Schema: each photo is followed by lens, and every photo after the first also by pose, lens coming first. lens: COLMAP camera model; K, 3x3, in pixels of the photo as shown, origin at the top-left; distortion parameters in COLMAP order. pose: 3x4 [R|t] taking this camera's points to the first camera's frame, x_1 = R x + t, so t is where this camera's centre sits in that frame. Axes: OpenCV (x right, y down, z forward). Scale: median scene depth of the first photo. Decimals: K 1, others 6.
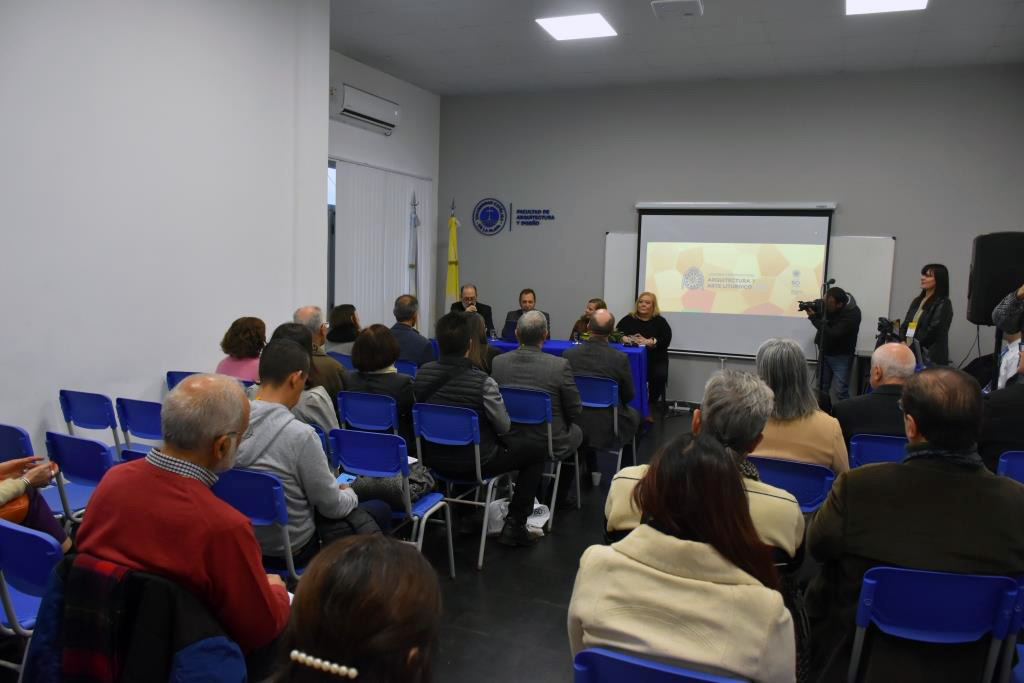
lens RADIAL K [[799.3, 0, 512.0], [0, 799.3, 341.5], [0, 0, 1]] dist [0.003064, -0.001677]
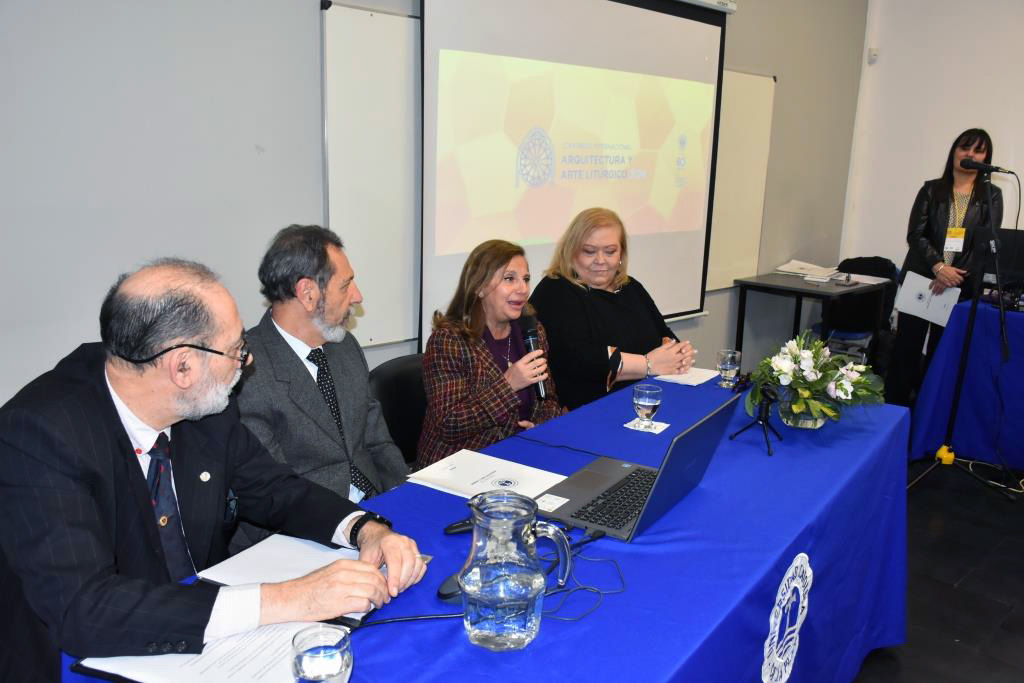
lens RADIAL K [[855.6, 0, 512.0], [0, 855.6, 341.5], [0, 0, 1]] dist [0.004086, -0.000189]
pose [[0.379893, -0.215496, 0.899579, -0.163385], [0.086108, 0.976502, 0.197559, -0.069428], [-0.921014, 0.002410, 0.389522, 0.789434]]
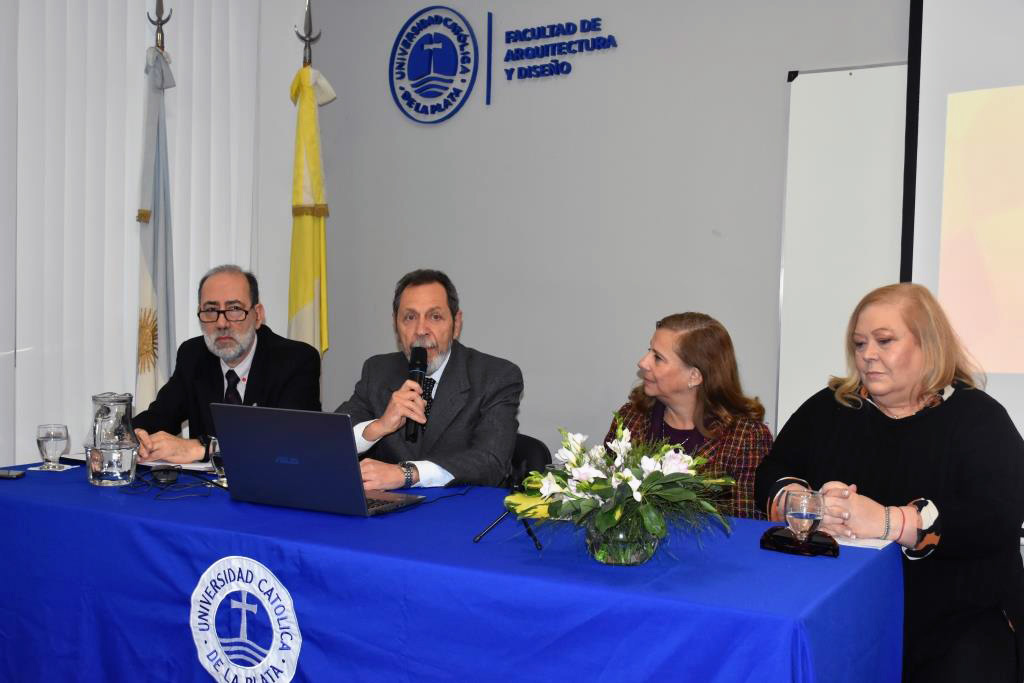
lens RADIAL K [[1212.7, 0, 512.0], [0, 1212.7, 341.5], [0, 0, 1]] dist [0.005359, 0.014213]
pose [[0.965846, 0.005633, -0.259054, 0.130343], [-0.021975, 0.997942, -0.060234, -0.020695], [0.258182, 0.063870, 0.963983, 0.576955]]
